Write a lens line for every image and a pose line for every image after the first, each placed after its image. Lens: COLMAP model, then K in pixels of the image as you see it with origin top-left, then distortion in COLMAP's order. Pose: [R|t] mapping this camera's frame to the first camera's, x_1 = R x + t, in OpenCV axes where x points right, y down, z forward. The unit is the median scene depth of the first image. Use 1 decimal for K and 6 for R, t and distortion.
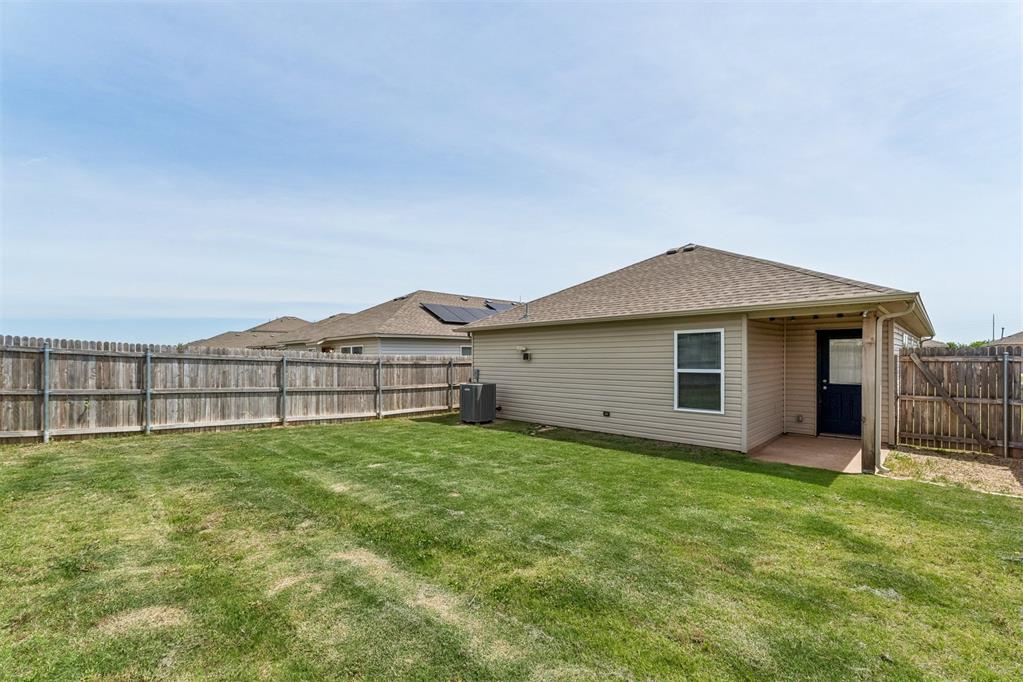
lens RADIAL K [[444.2, 0, 511.8], [0, 444.2, 351.7], [0, 0, 1]] dist [0.018544, 0.000366]
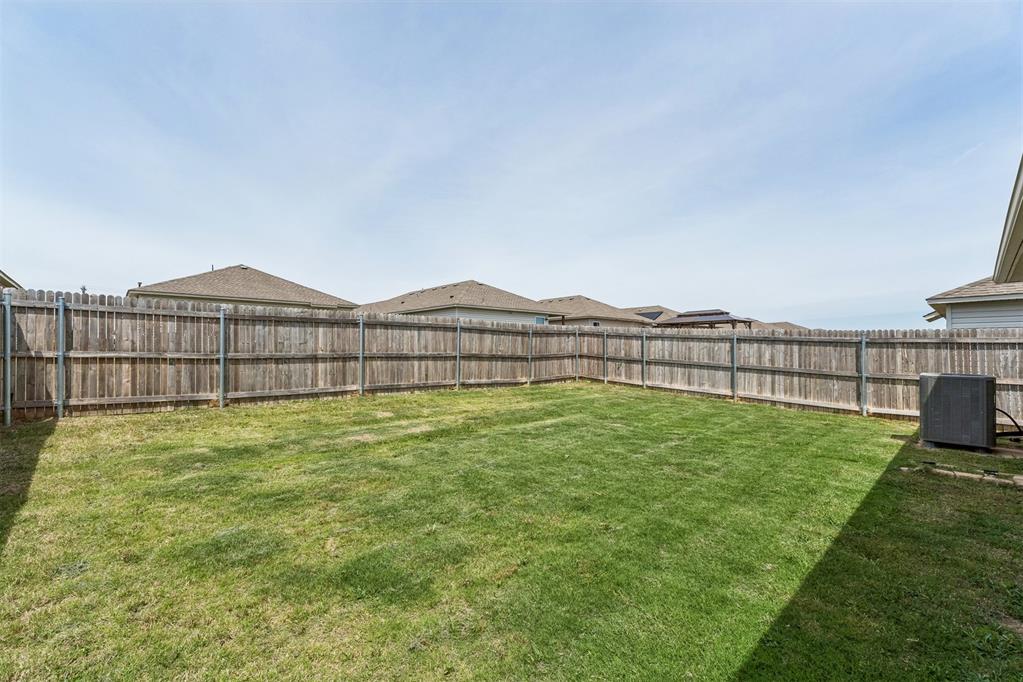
lens RADIAL K [[425.5, 0, 507.8], [0, 425.5, 343.4], [0, 0, 1]] dist [0.003705, 0.000084]
pose [[-0.040407, -0.006387, -0.999163, 0.592289], [0.007540, 0.999949, -0.006696, 0.039425], [0.999155, -0.007804, -0.040357, 0.571576]]
